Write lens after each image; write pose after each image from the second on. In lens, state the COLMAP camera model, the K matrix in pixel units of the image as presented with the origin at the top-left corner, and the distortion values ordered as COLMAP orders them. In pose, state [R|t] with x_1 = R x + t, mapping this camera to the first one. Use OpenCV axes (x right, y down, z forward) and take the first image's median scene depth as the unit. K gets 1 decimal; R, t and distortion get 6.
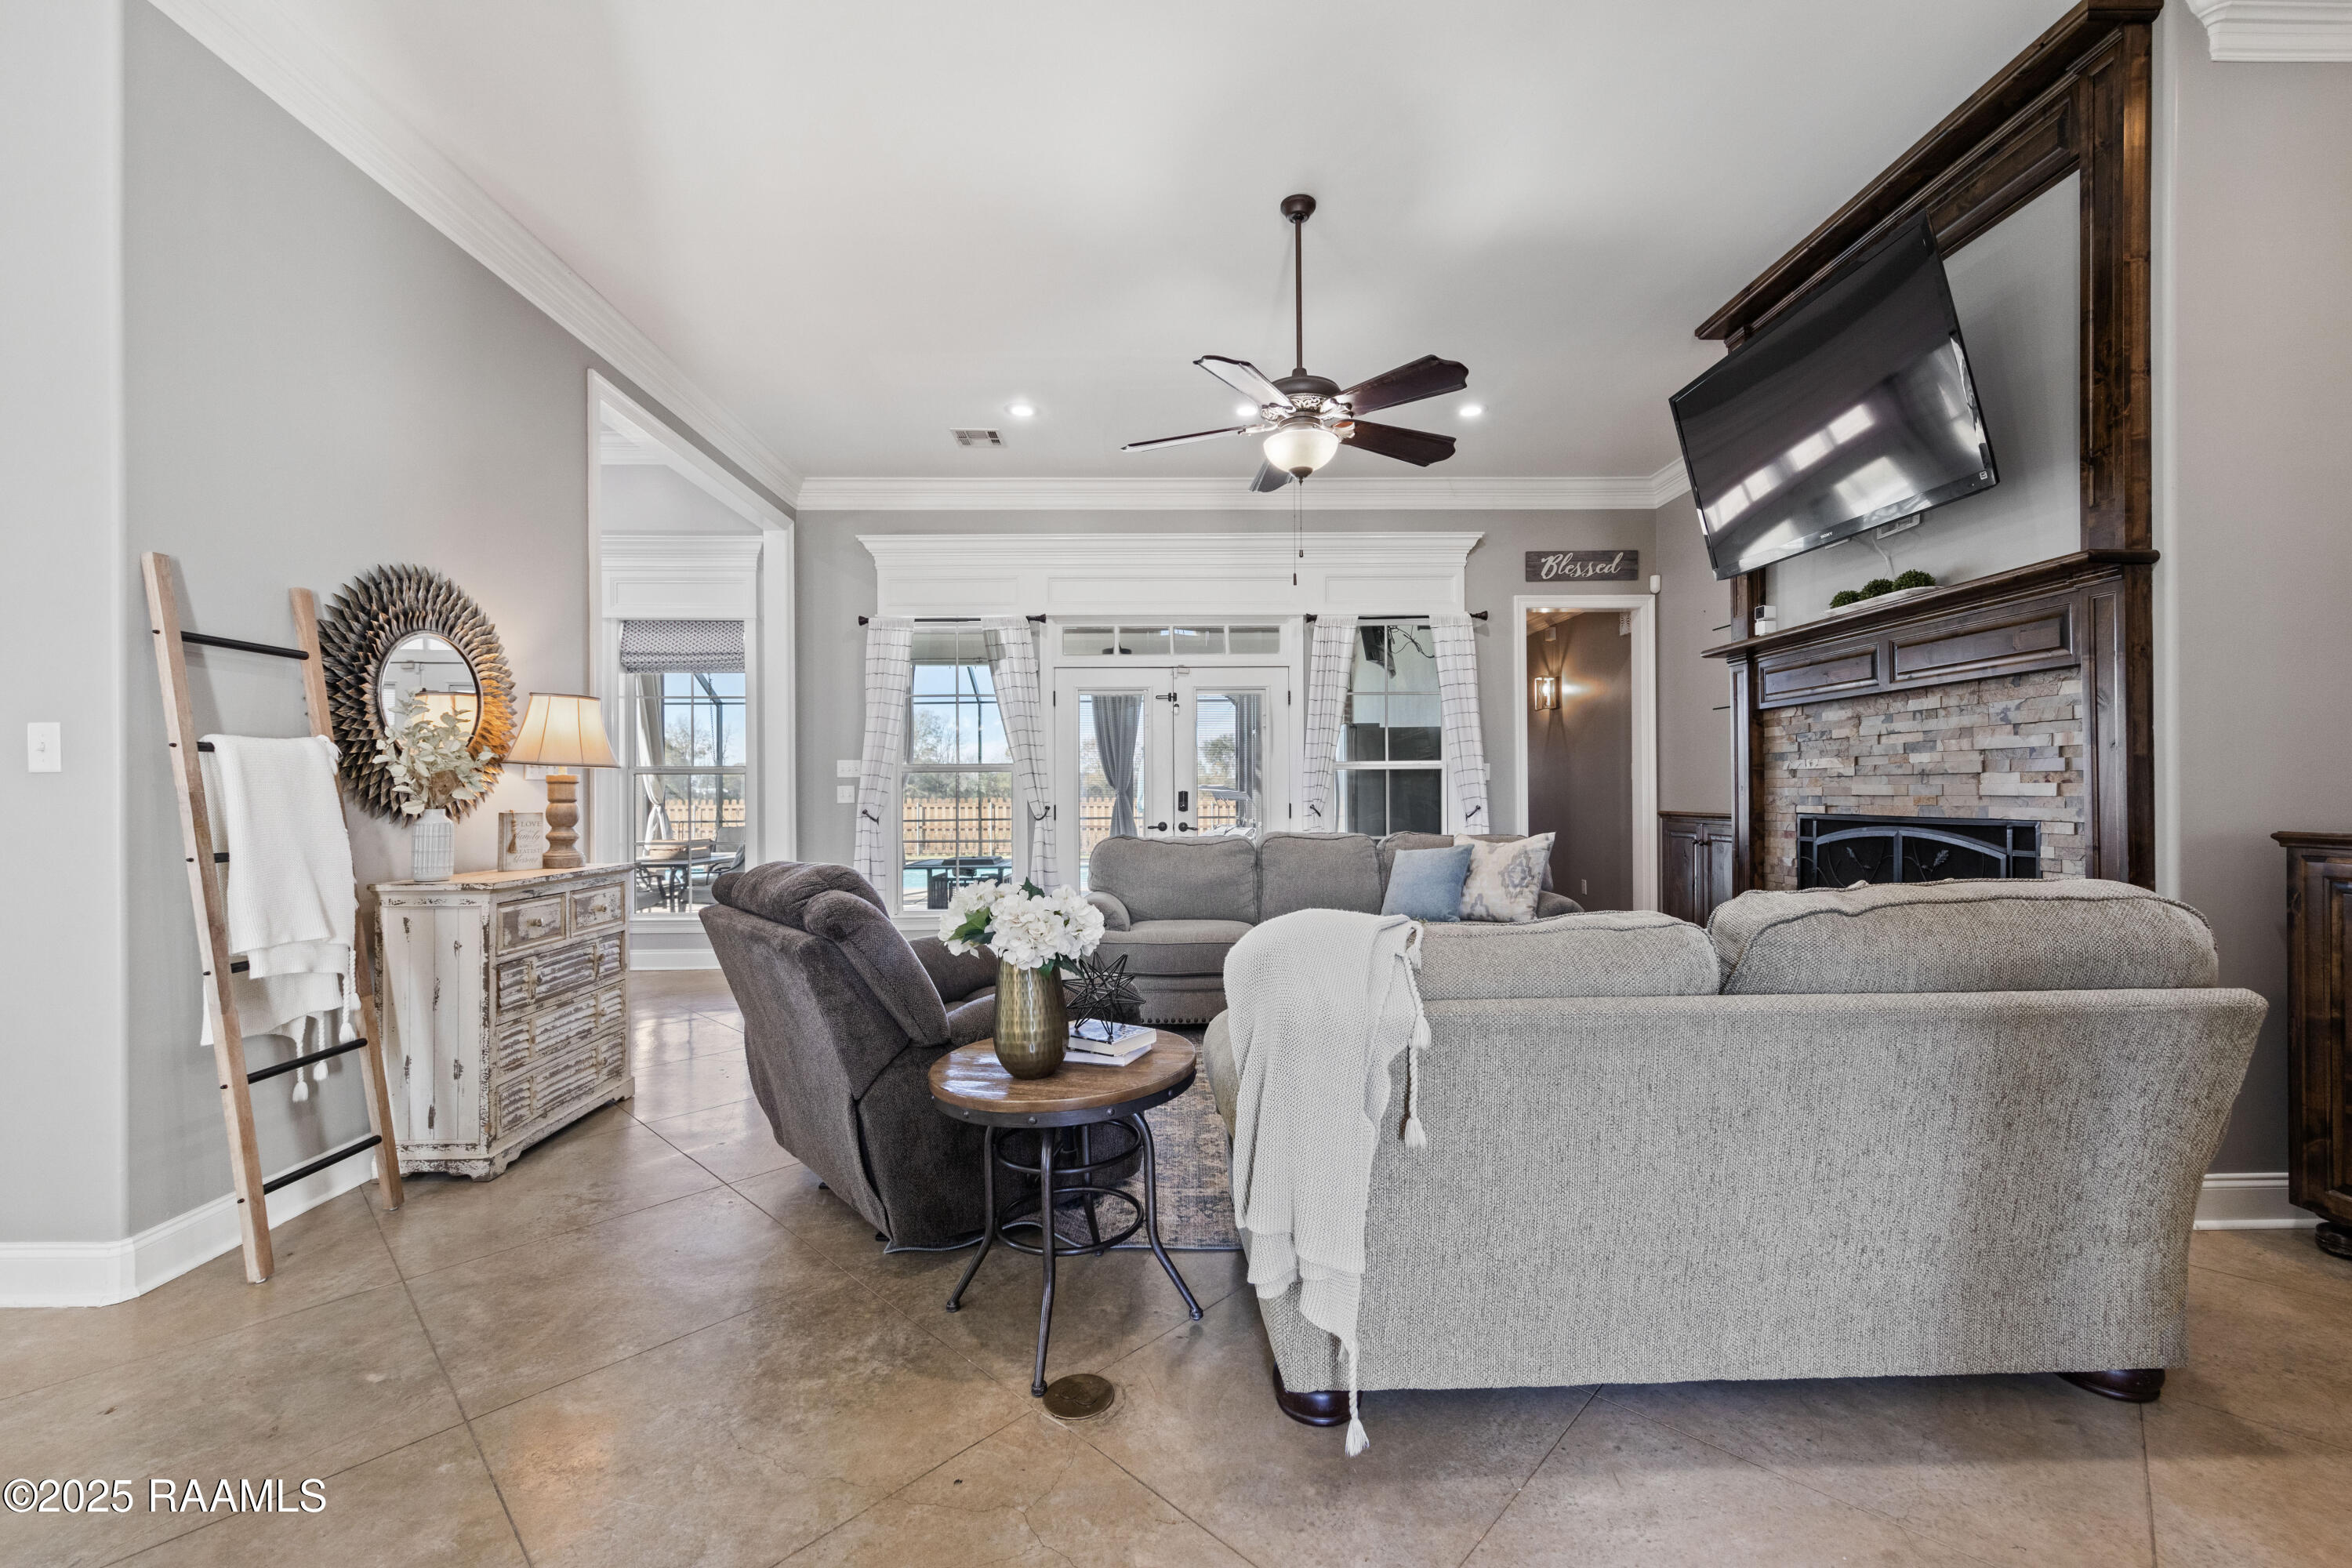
lens RADIAL K [[935.1, 0, 1175.3], [0, 935.1, 789.3], [0, 0, 1]] dist [0.004306, -0.000192]
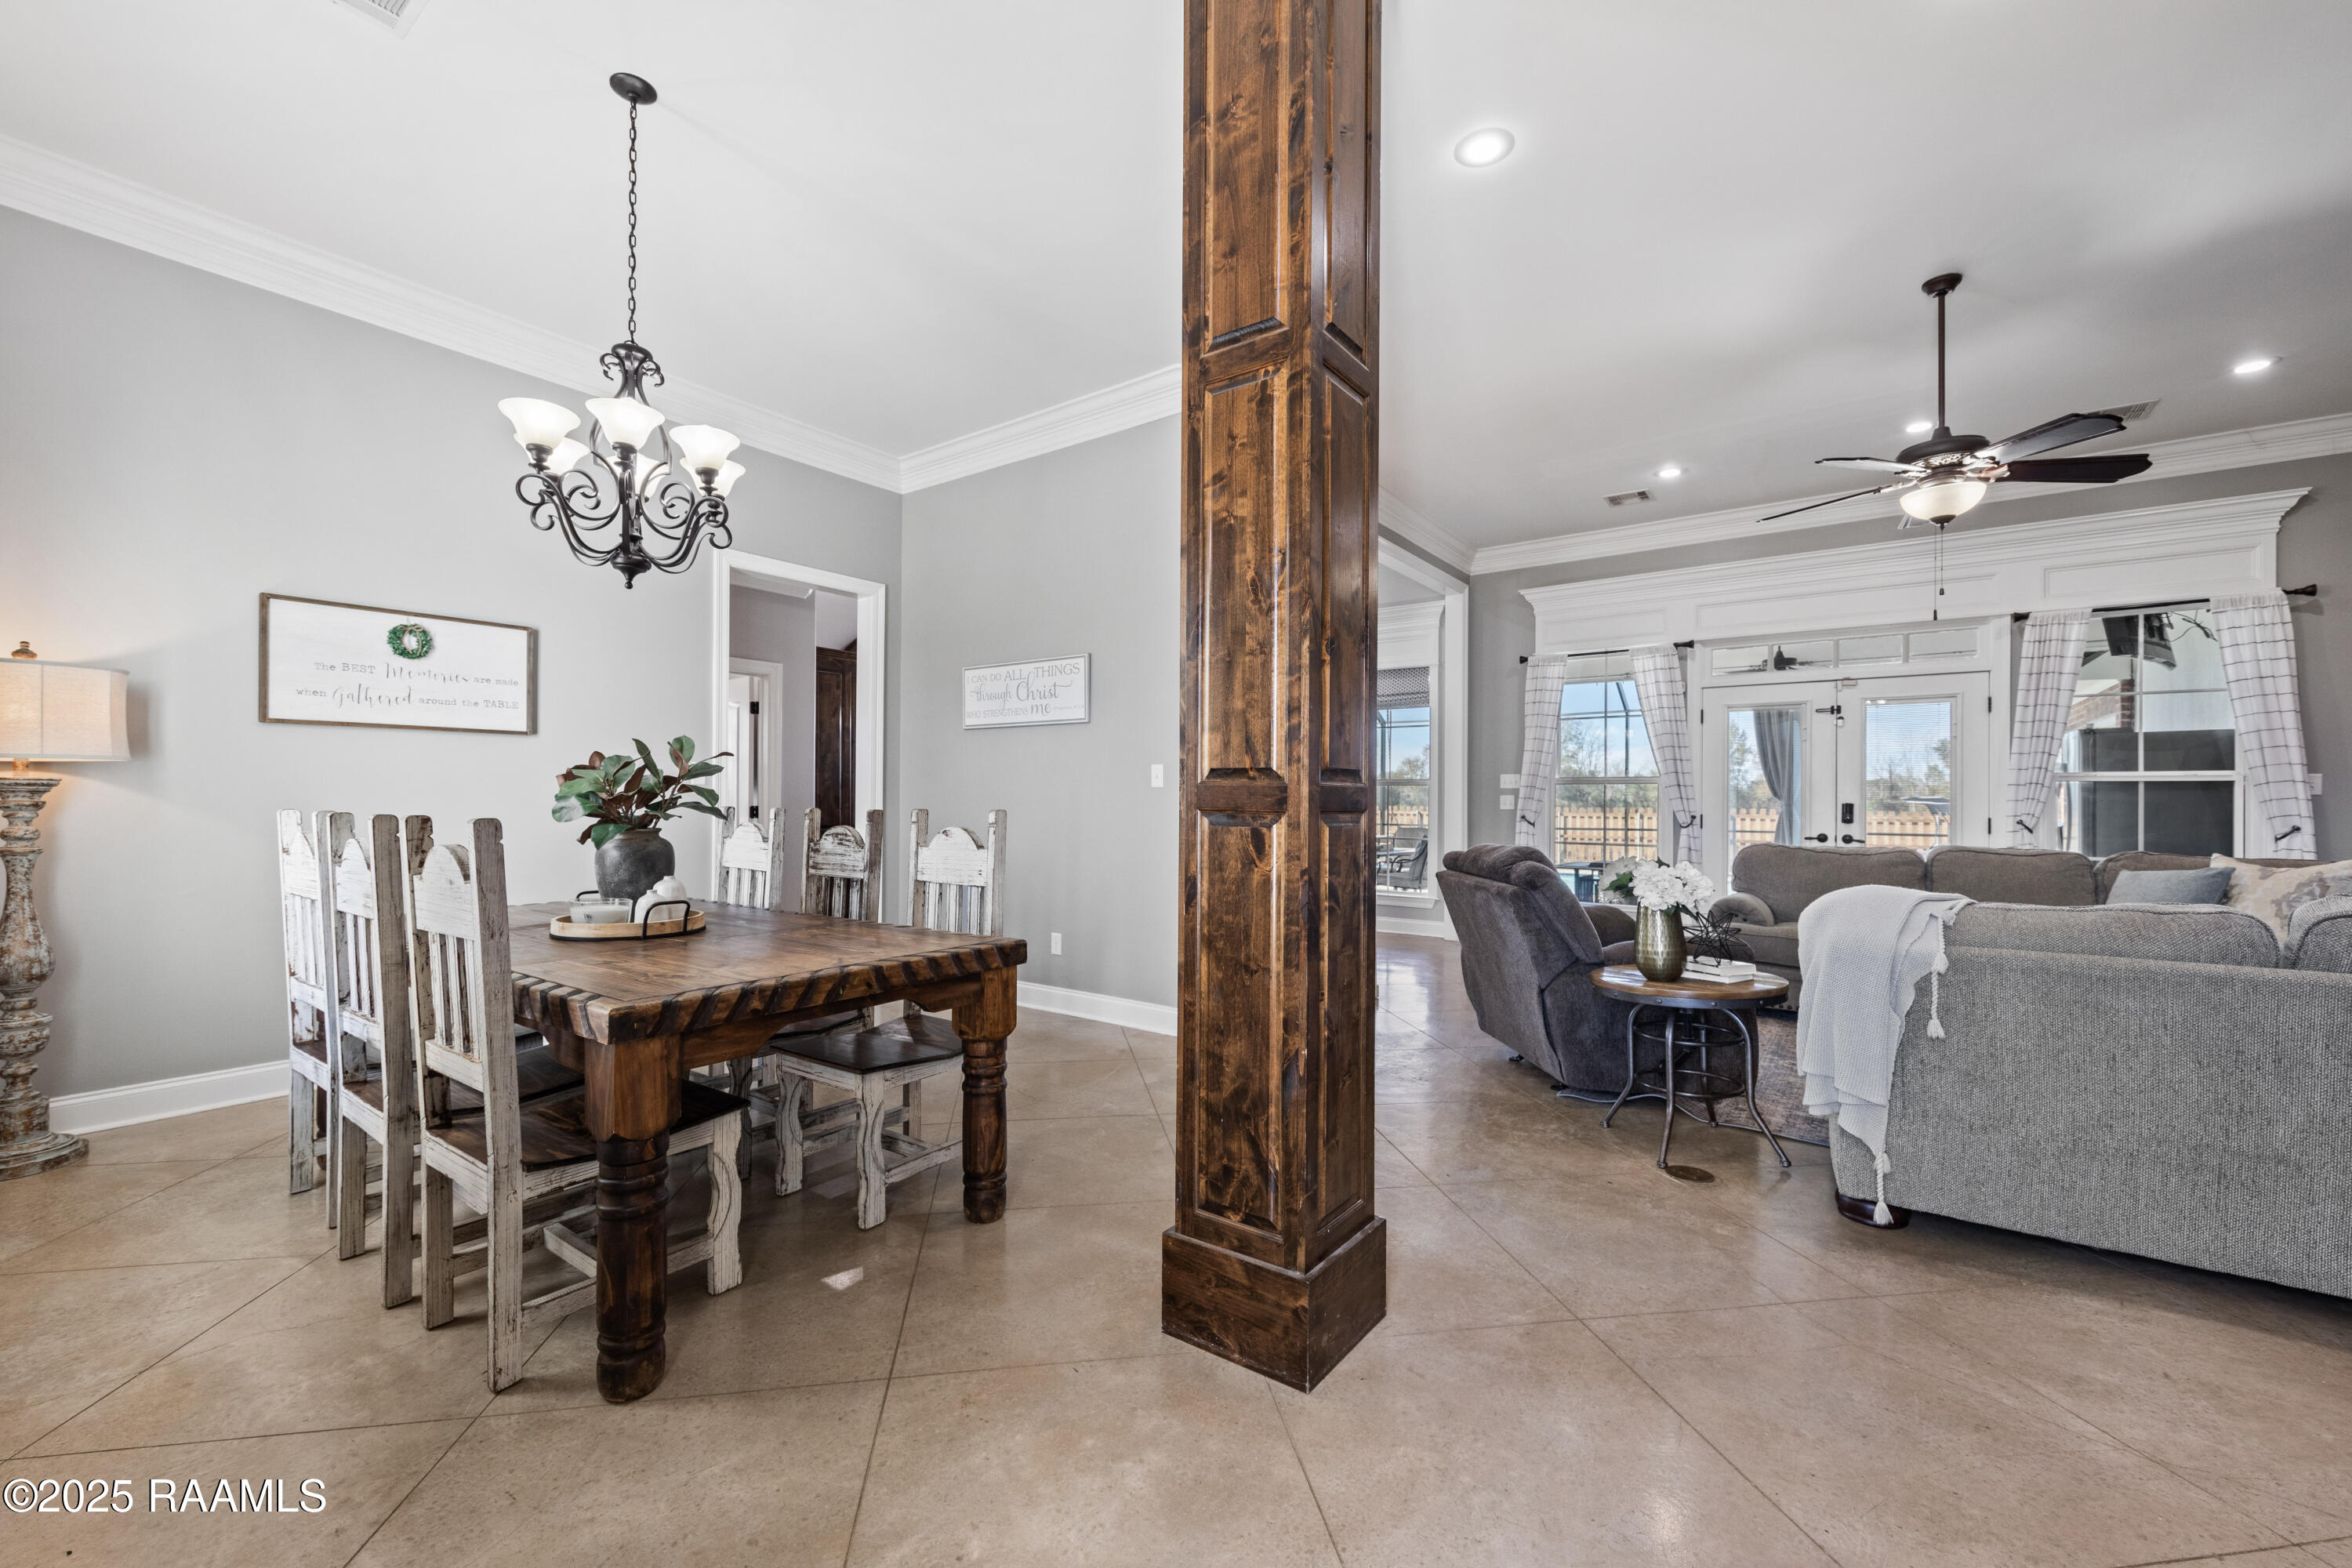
lens RADIAL K [[936.8, 0, 1174.5], [0, 936.8, 797.8], [0, 0, 1]] dist [0.005365, -0.001427]
pose [[0.792947, 0.009501, -0.609217, 0.085116], [-0.009424, 0.999950, 0.003329, -0.001055], [0.609218, 0.003101, 0.792997, -0.407004]]
